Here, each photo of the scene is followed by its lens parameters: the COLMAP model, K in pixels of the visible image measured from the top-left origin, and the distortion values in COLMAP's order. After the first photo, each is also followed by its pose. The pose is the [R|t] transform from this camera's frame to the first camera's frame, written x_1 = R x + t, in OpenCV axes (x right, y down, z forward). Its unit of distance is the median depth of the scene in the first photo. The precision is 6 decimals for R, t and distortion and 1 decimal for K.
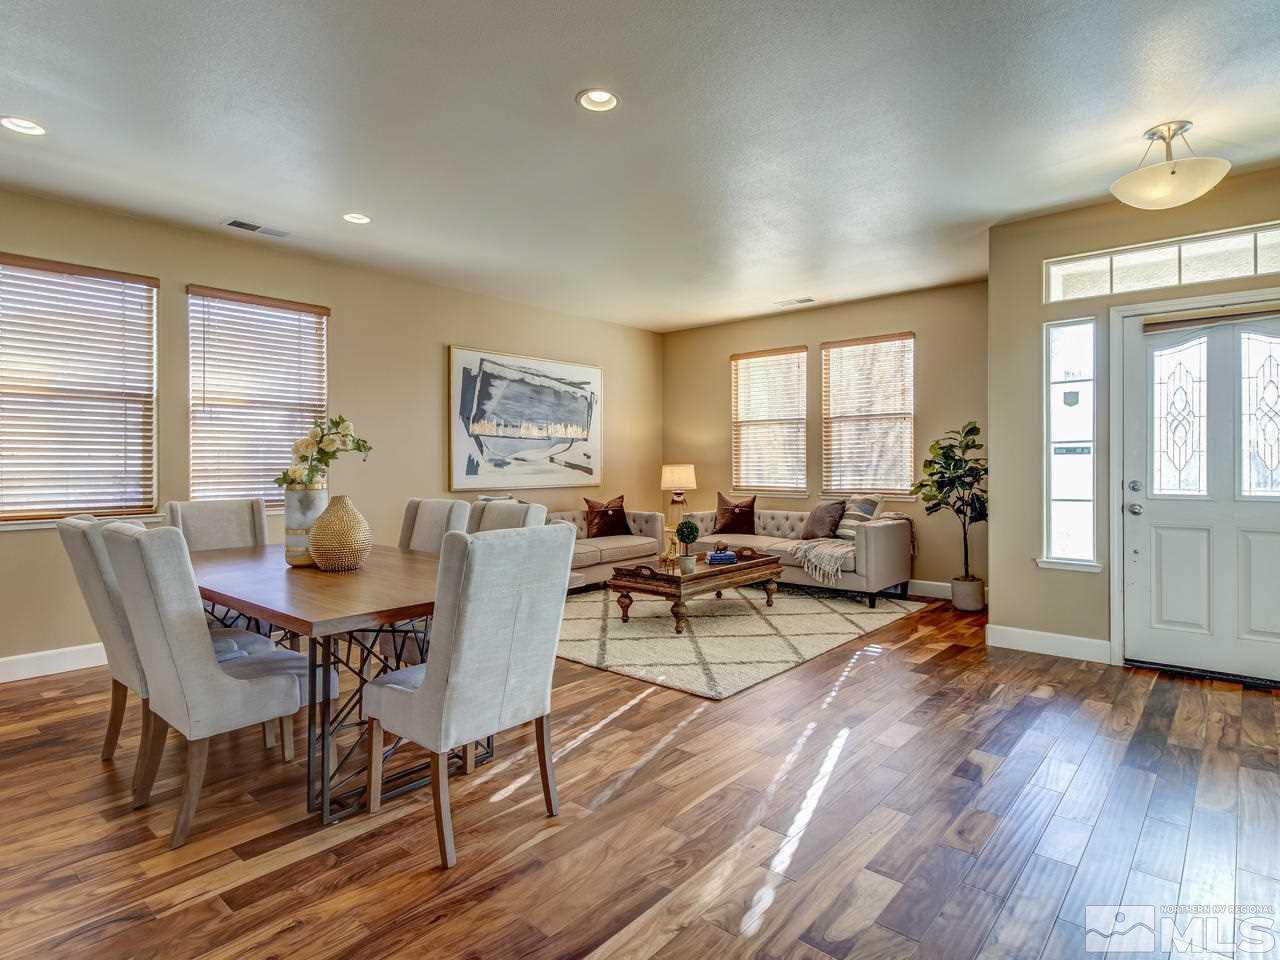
lens RADIAL K [[685.9, 0, 631.2], [0, 685.9, 468.5], [0, 0, 1]] dist [0.008566, -0.000535]
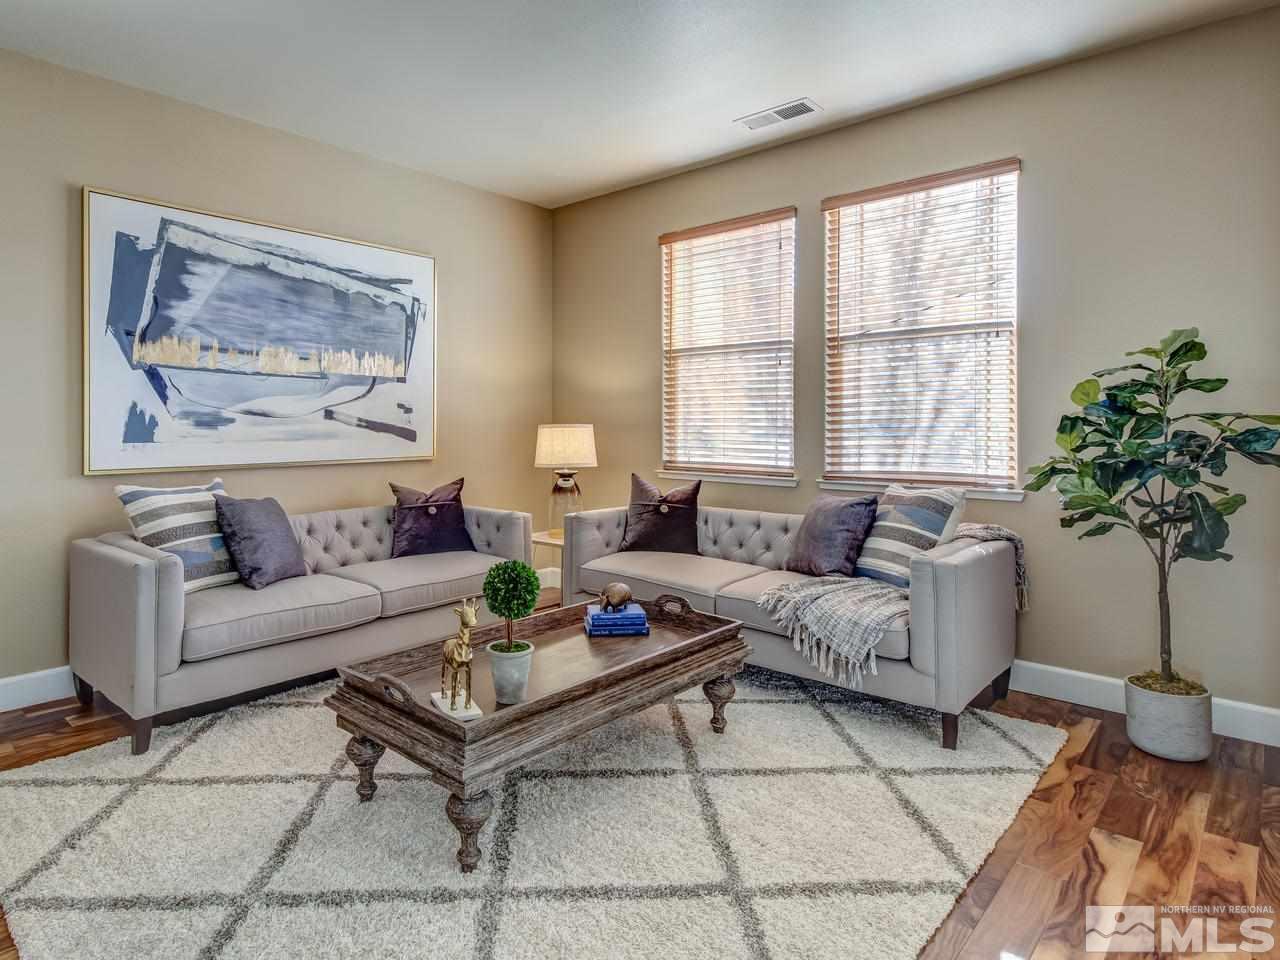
lens RADIAL K [[730.8, 0, 551.1], [0, 730.8, 424.2], [0, 0, 1]] dist [0.009418, -0.001765]
pose [[0.998511, 0.003895, -0.054417, 0.102994], [-0.004143, 0.999982, -0.004442, -0.003205], [0.054399, 0.004660, 0.998508, 0.447291]]
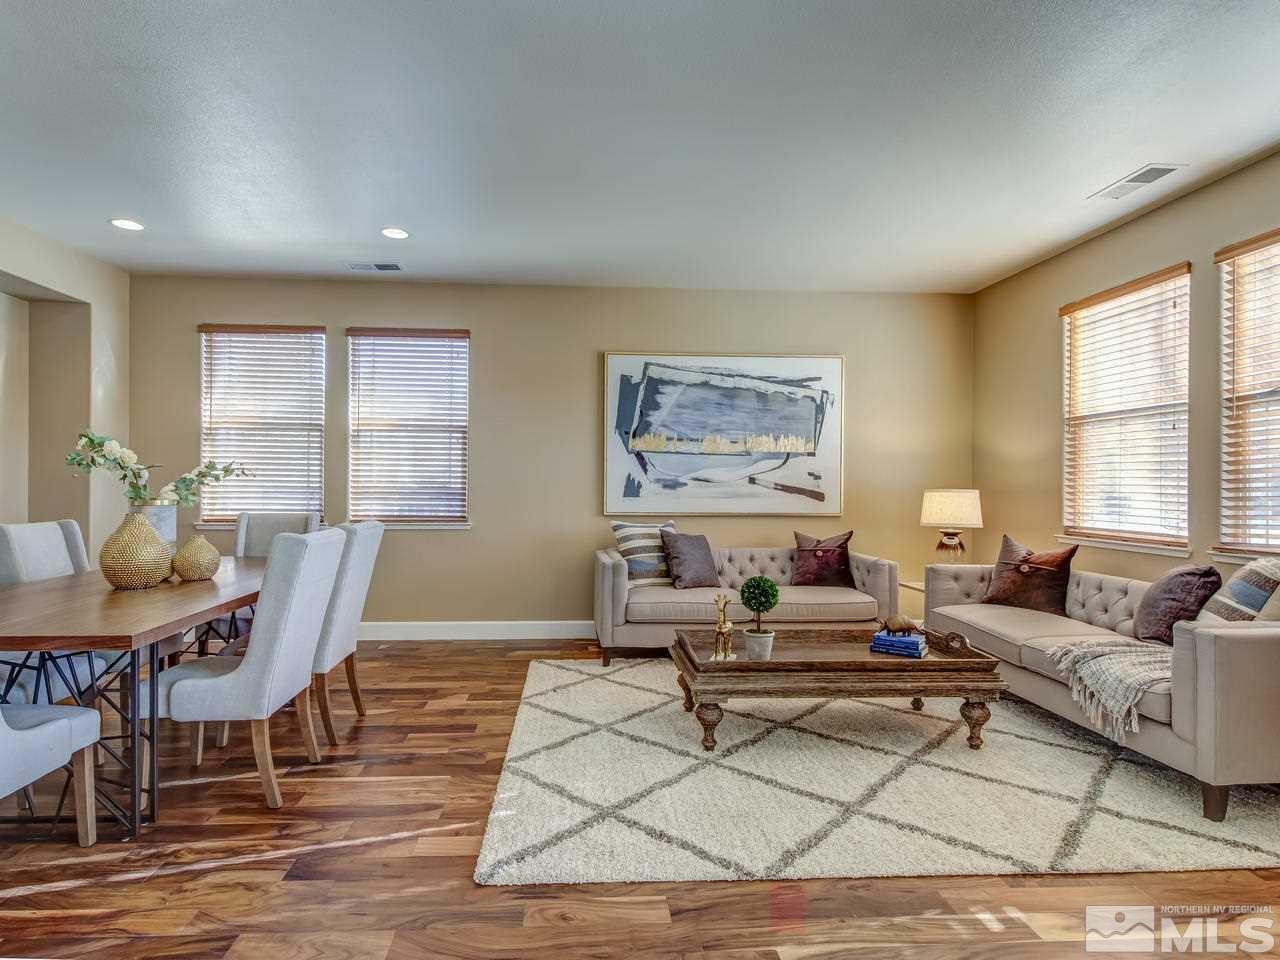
lens RADIAL K [[667.1, 0, 613.2], [0, 667.1, 485.6], [0, 0, 1]] dist [0.034452, -0.026525]
pose [[0.705207, 0.010344, -0.708926, 0.339125], [-0.015126, 0.999885, -0.000458, -0.004413], [0.708840, 0.011046, 0.705283, 0.368181]]
